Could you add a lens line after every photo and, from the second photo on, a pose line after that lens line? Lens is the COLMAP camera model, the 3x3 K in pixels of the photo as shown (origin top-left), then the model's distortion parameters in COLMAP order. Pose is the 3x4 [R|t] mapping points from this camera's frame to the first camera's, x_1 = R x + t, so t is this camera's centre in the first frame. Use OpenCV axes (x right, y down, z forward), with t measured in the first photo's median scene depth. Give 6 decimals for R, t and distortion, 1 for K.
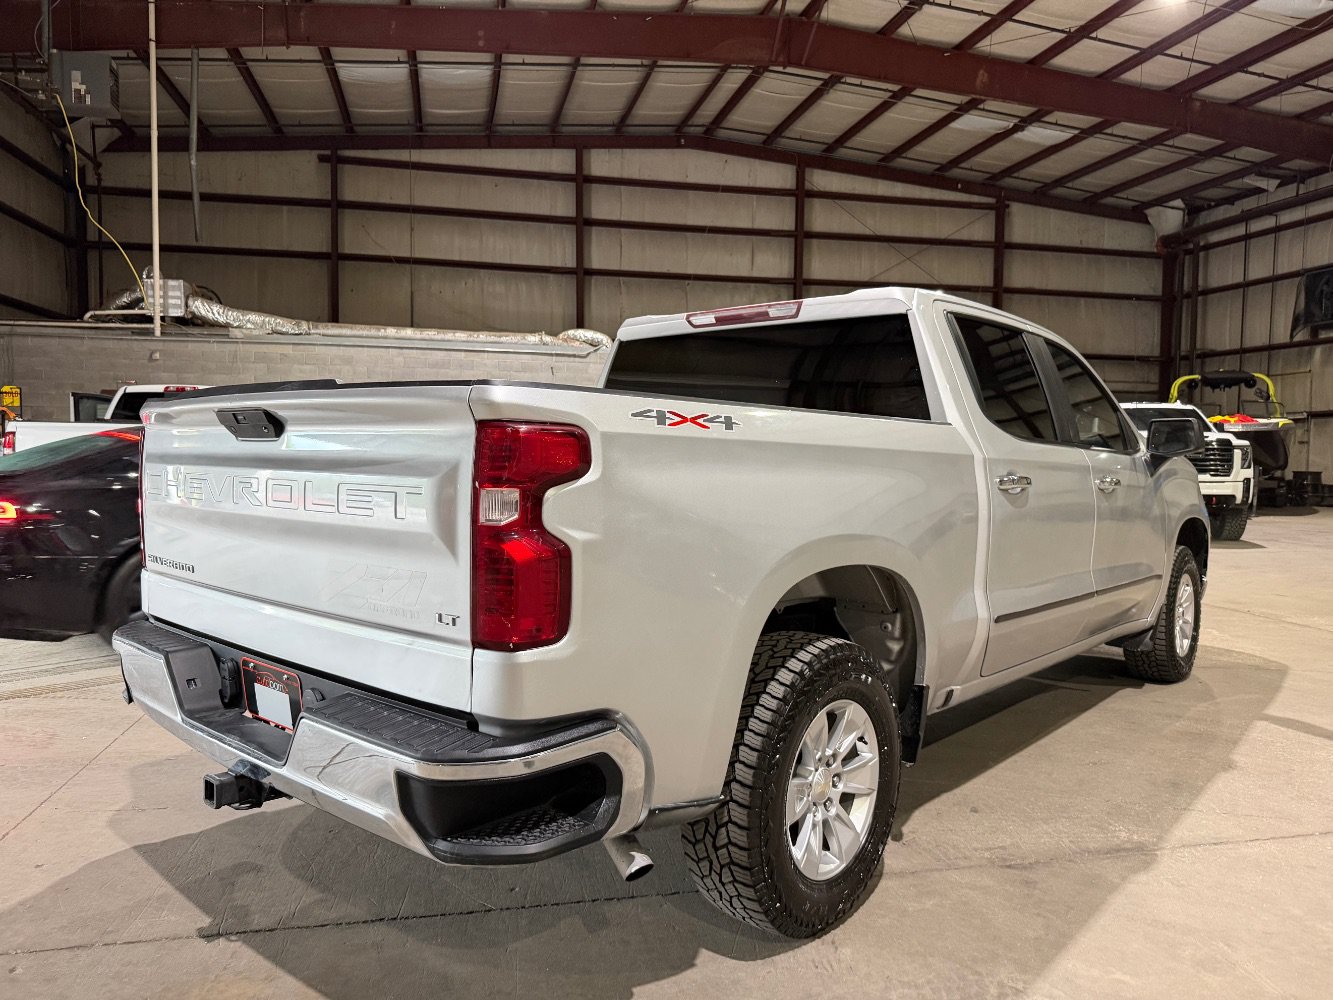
lens RADIAL K [[947.3, 0, 657.8], [0, 947.3, 509.9], [0, 0, 1]] dist [0.015996, -0.028219]
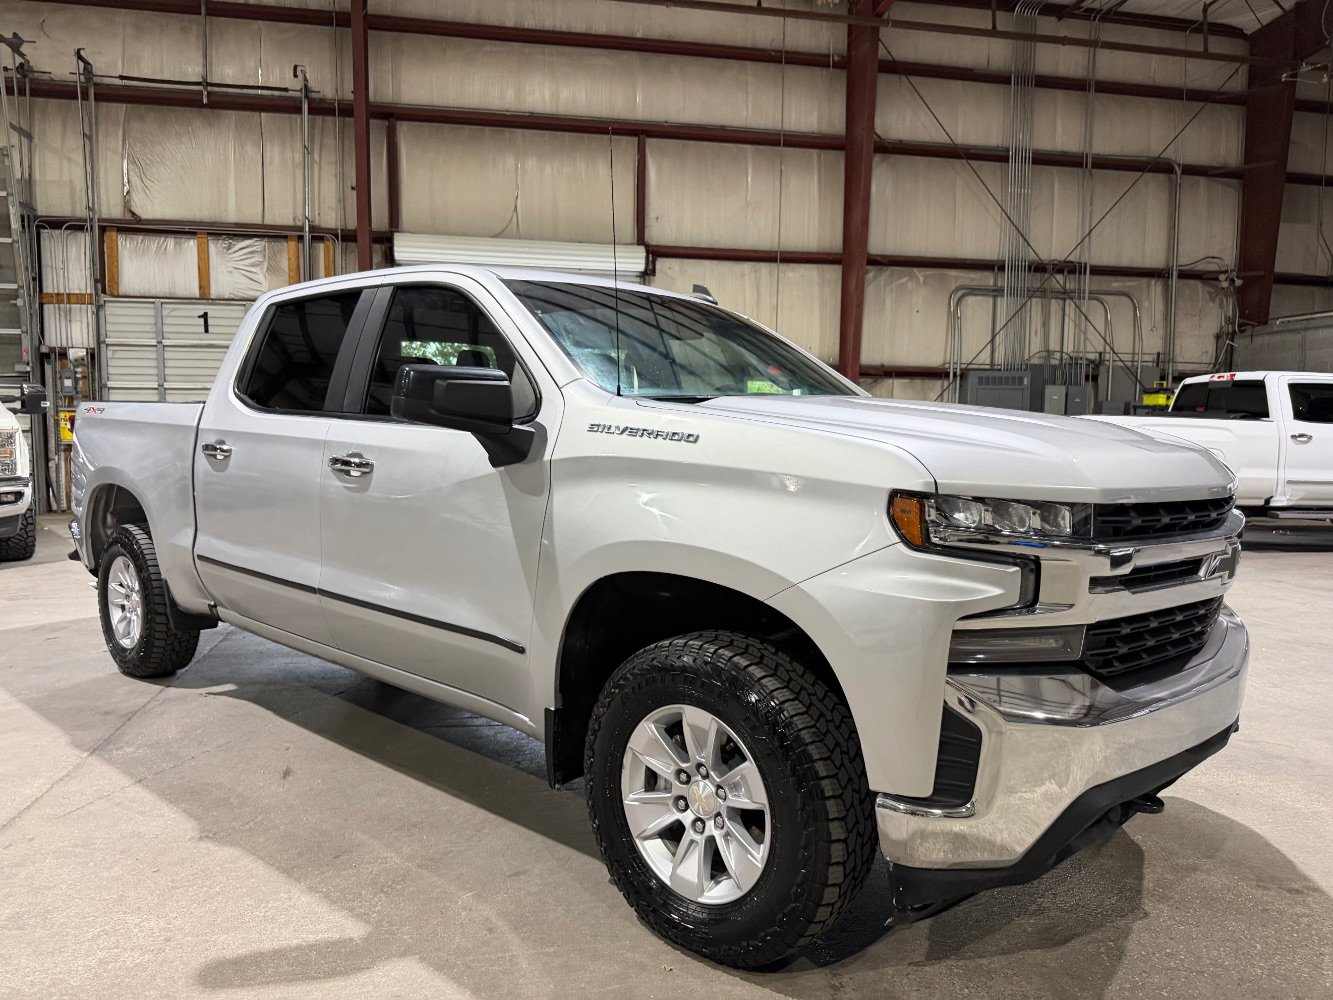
lens RADIAL K [[947.3, 0, 659.1], [0, 947.3, 512.2], [0, 0, 1]] dist [0.015996, -0.028219]
pose [[-0.018391, 0.071774, -0.997251, 0.526374], [-0.072577, 0.994693, 0.072928, -0.025501], [0.997193, 0.073719, -0.013084, 0.534407]]
